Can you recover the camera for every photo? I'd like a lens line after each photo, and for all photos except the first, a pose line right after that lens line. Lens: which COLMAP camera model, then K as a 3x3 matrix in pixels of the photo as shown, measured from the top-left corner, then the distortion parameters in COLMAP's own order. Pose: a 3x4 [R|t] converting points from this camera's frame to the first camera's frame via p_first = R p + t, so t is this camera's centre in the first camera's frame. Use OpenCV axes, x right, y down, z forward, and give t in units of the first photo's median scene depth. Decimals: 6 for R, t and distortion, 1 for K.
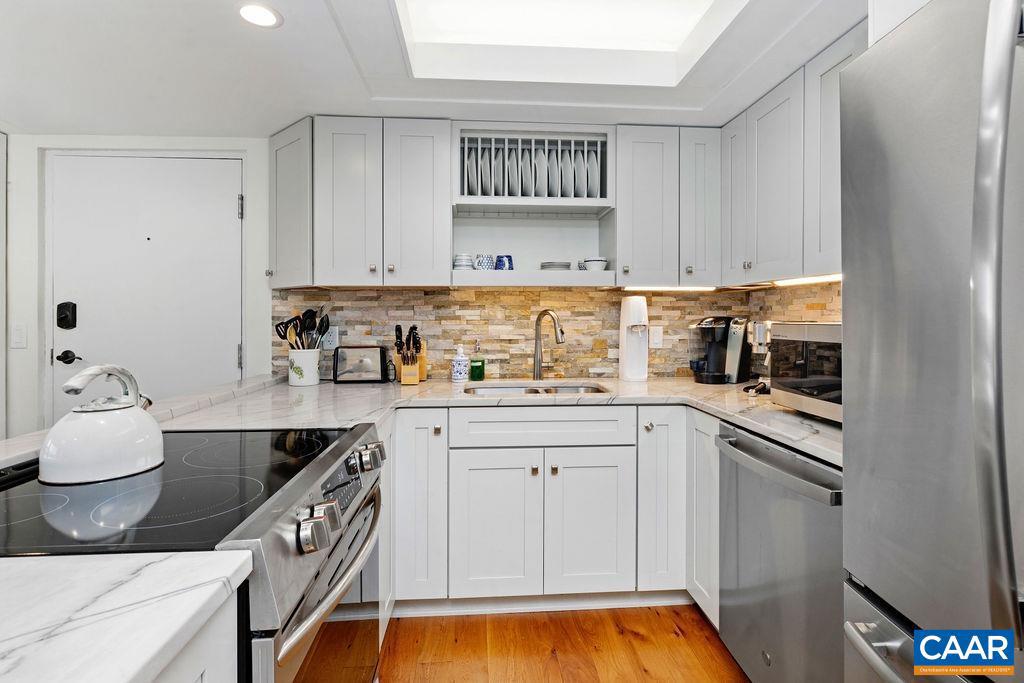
lens RADIAL K [[497.1, 0, 504.7], [0, 497.1, 315.9], [0, 0, 1]] dist [-0.000067, -0.000566]
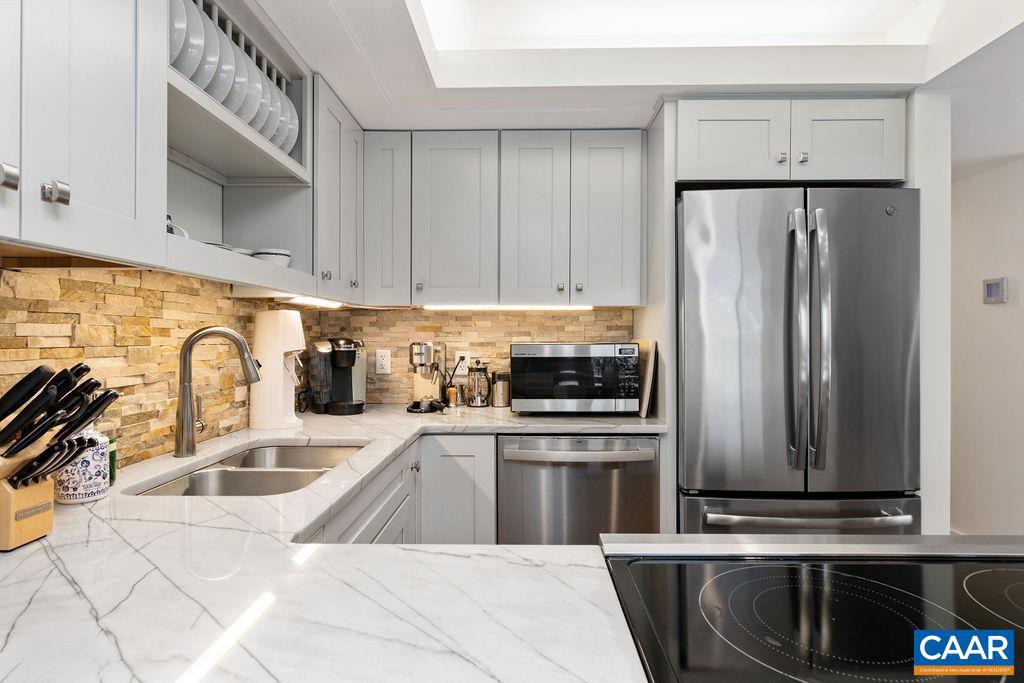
lens RADIAL K [[549.2, 0, 511.2], [0, 549.2, 337.2], [0, 0, 1]] dist [-0.000248, 0.000289]
pose [[0.066489, -0.000906, 0.997787, -0.497631], [-0.000042, 1.000000, 0.000911, -0.000816], [-0.997787, -0.000103, 0.066489, 0.599640]]
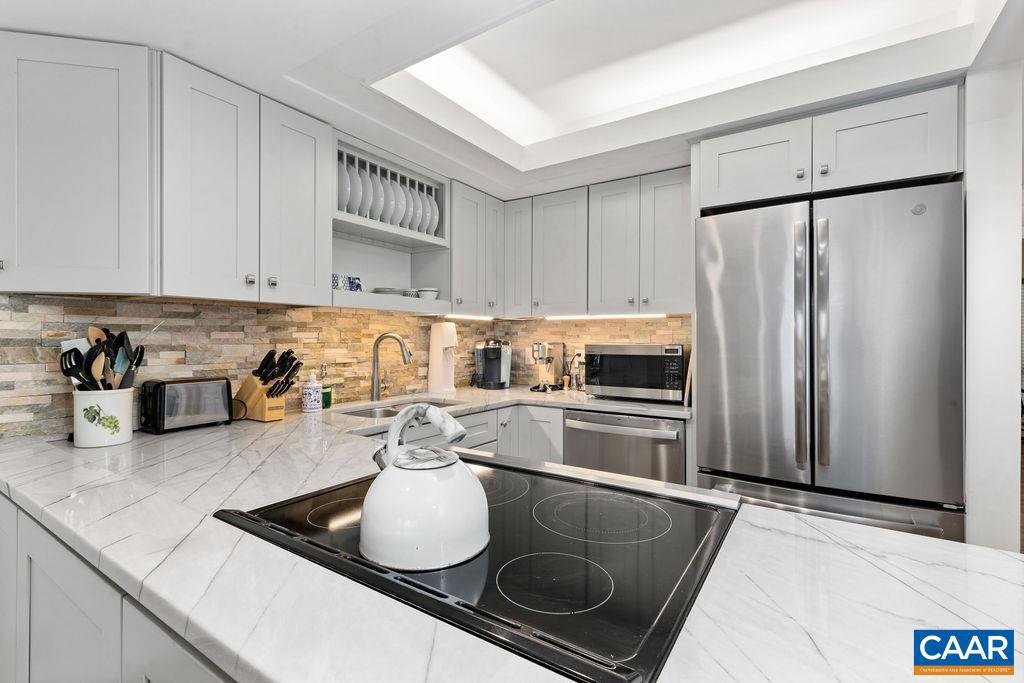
lens RADIAL K [[472.6, 0, 501.4], [0, 472.6, 338.3], [0, 0, 1]] dist [0.003271, -0.001172]
pose [[0.607862, 0.001879, 0.794040, -0.546036], [-0.002458, 0.999997, -0.000485, -0.001205], [-0.794039, -0.001657, 0.607865, 0.194582]]
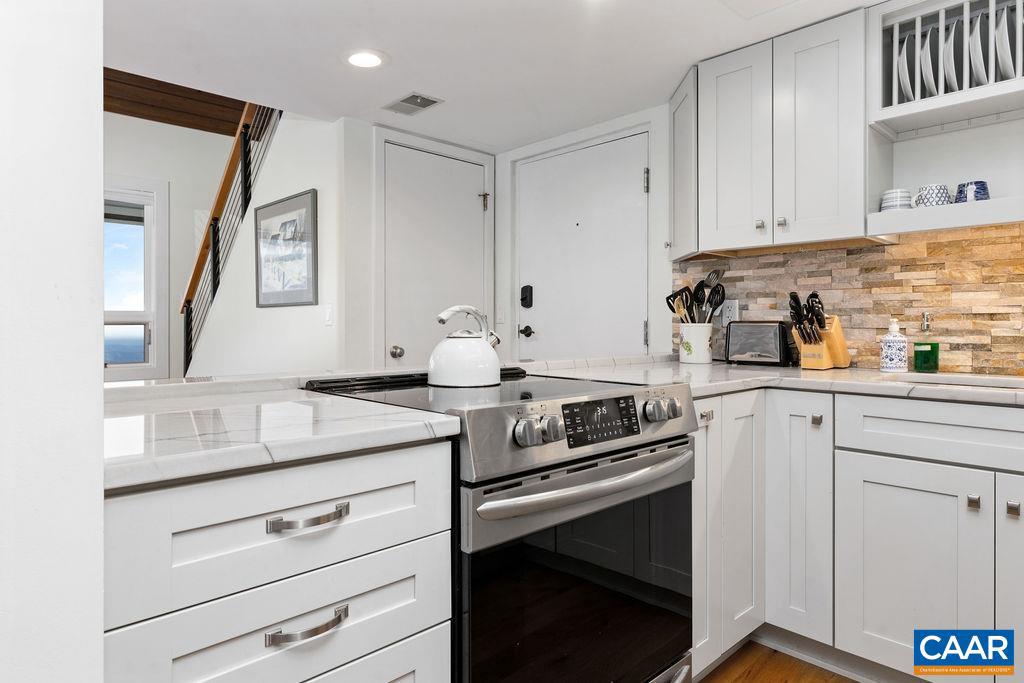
lens RADIAL K [[614.5, 0, 507.2], [0, 614.5, 319.0], [0, 0, 1]] dist [0.009639, 0.001307]
pose [[0.640545, -0.001894, -0.767918, 0.224417], [-0.002406, 0.999987, -0.004474, 0.060117], [0.767917, 0.004713, 0.640532, 0.015967]]
